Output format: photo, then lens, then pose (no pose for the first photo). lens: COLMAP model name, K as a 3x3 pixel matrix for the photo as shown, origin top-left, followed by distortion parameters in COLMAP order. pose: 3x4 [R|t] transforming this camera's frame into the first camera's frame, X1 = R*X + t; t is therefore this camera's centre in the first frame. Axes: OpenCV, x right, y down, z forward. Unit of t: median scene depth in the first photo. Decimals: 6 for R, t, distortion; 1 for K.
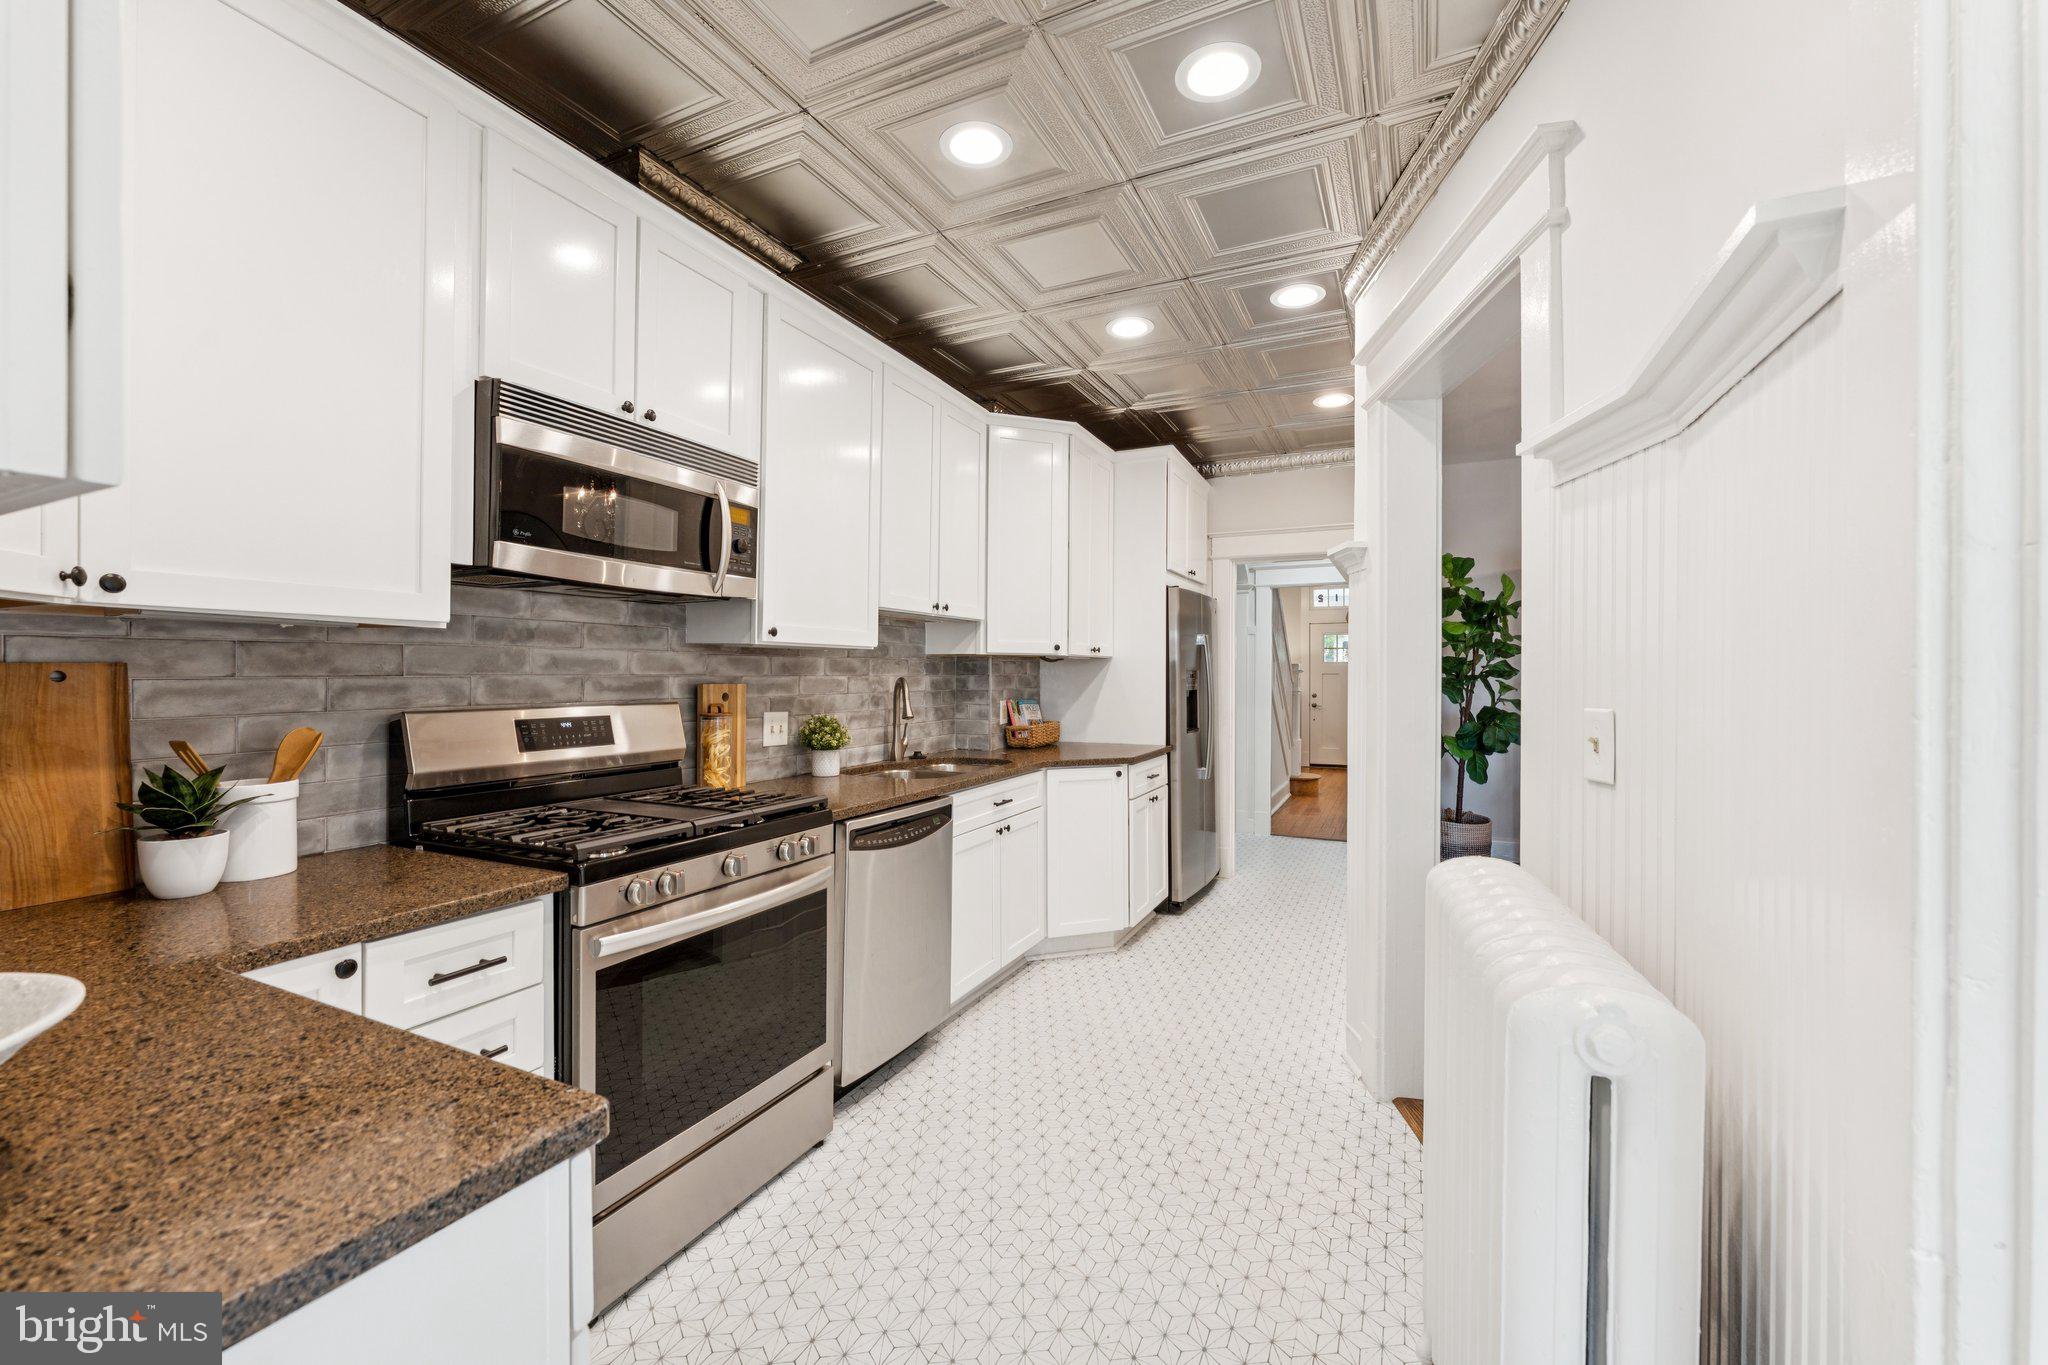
lens RADIAL K [[832.6, 0, 1023.1], [0, 832.6, 673.4], [0, 0, 1]] dist [-0.000195, -0.000033]
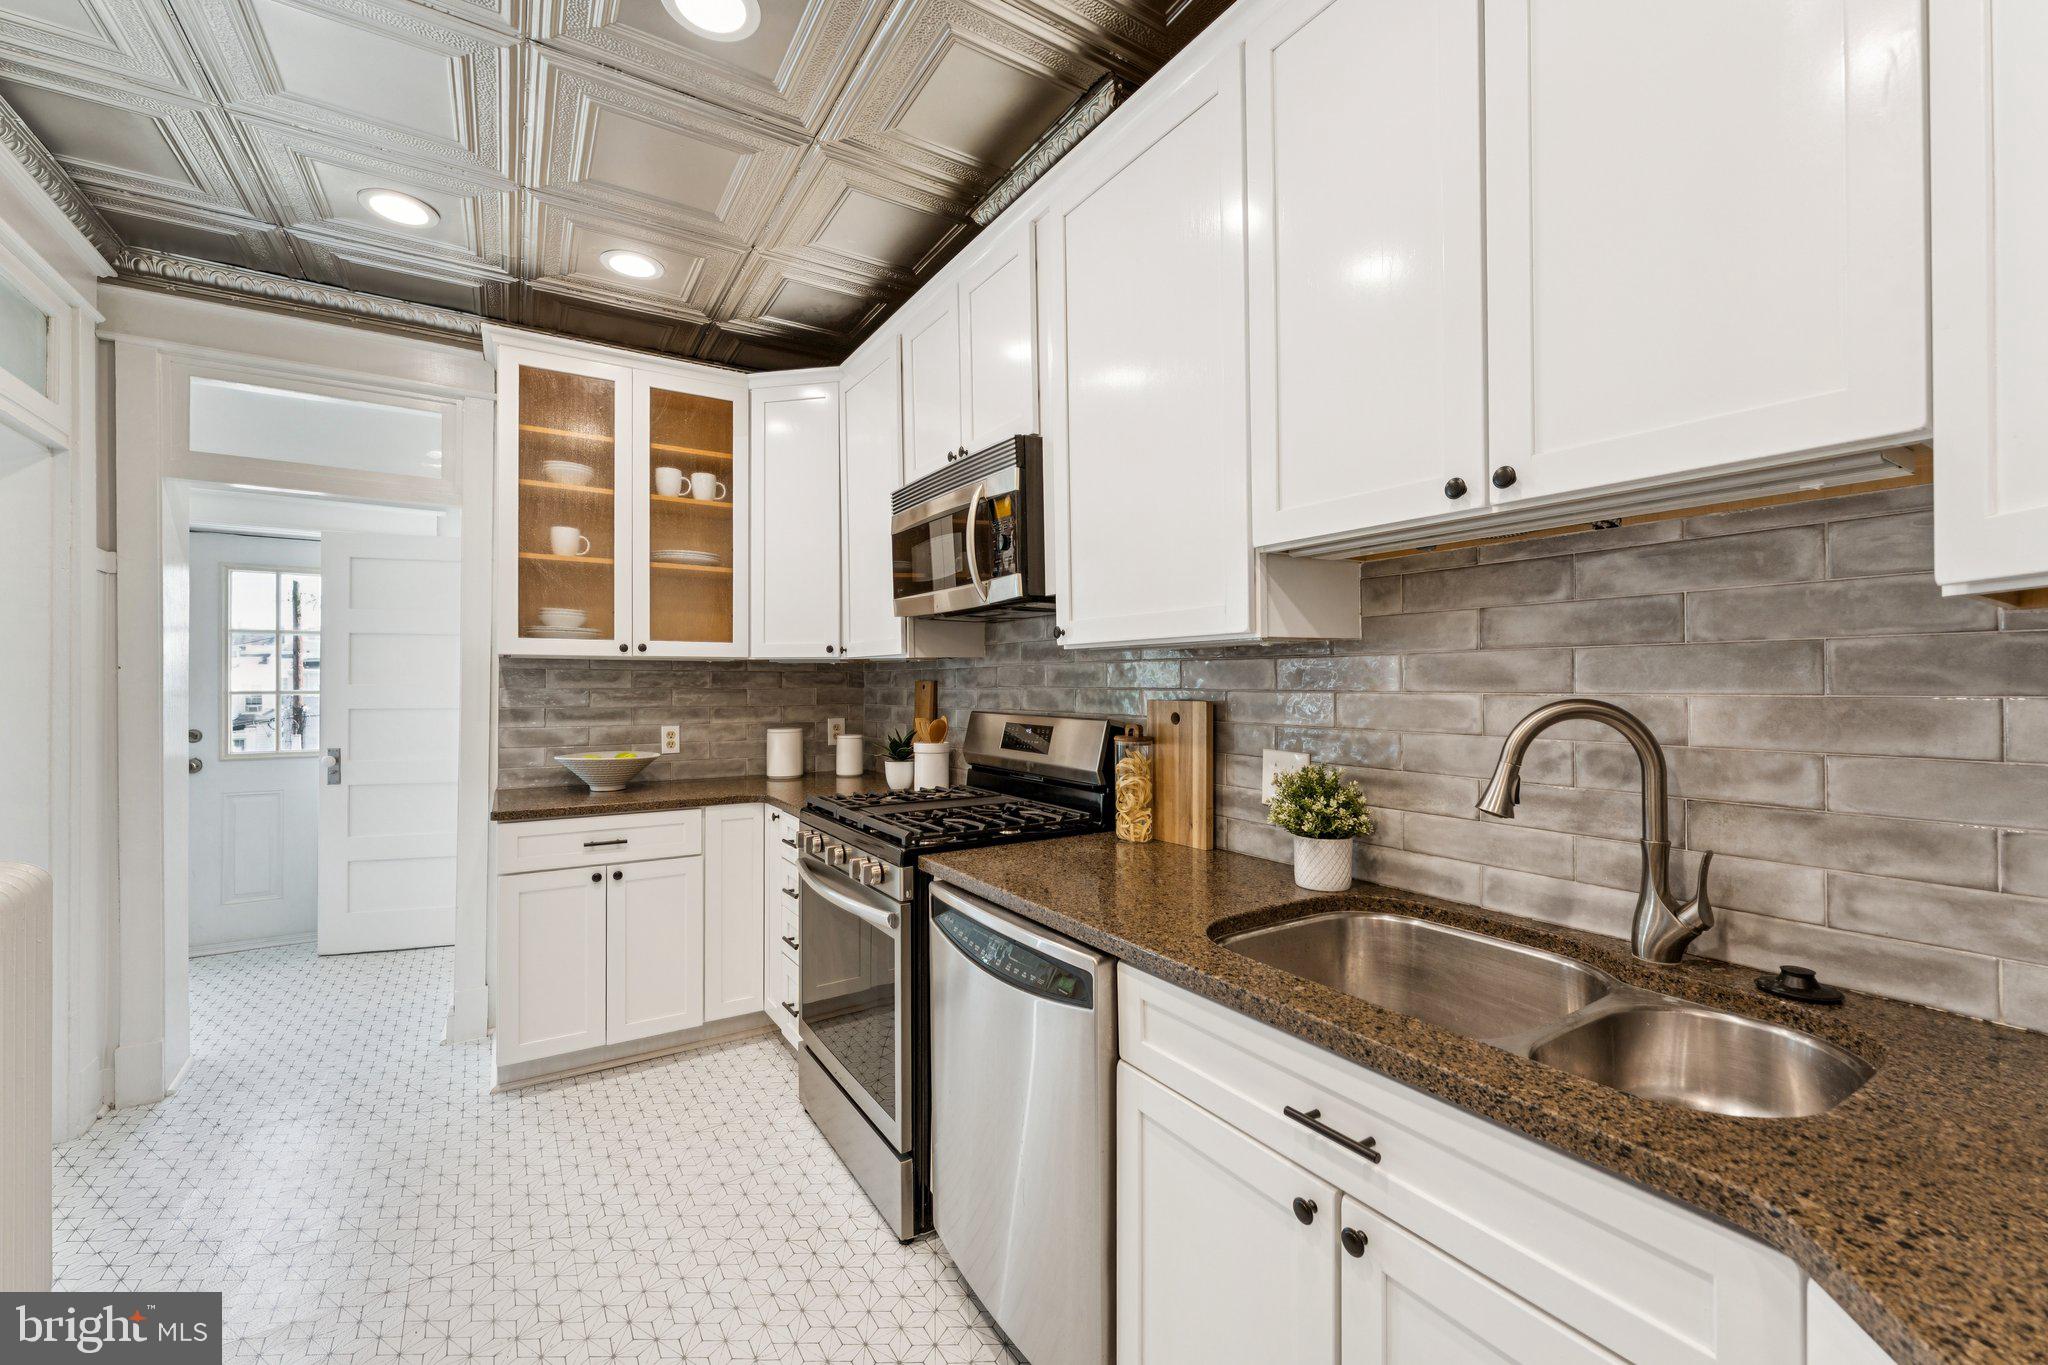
lens RADIAL K [[832.6, 0, 1023.1], [0, 832.6, 673.4], [0, 0, 1]] dist [-0.000195, -0.000033]
pose [[-0.526856, -0.007771, -0.849919, 0.342937], [0.001798, 0.999946, -0.010258, -0.004416], [0.849953, -0.006933, -0.526814, 1.275093]]
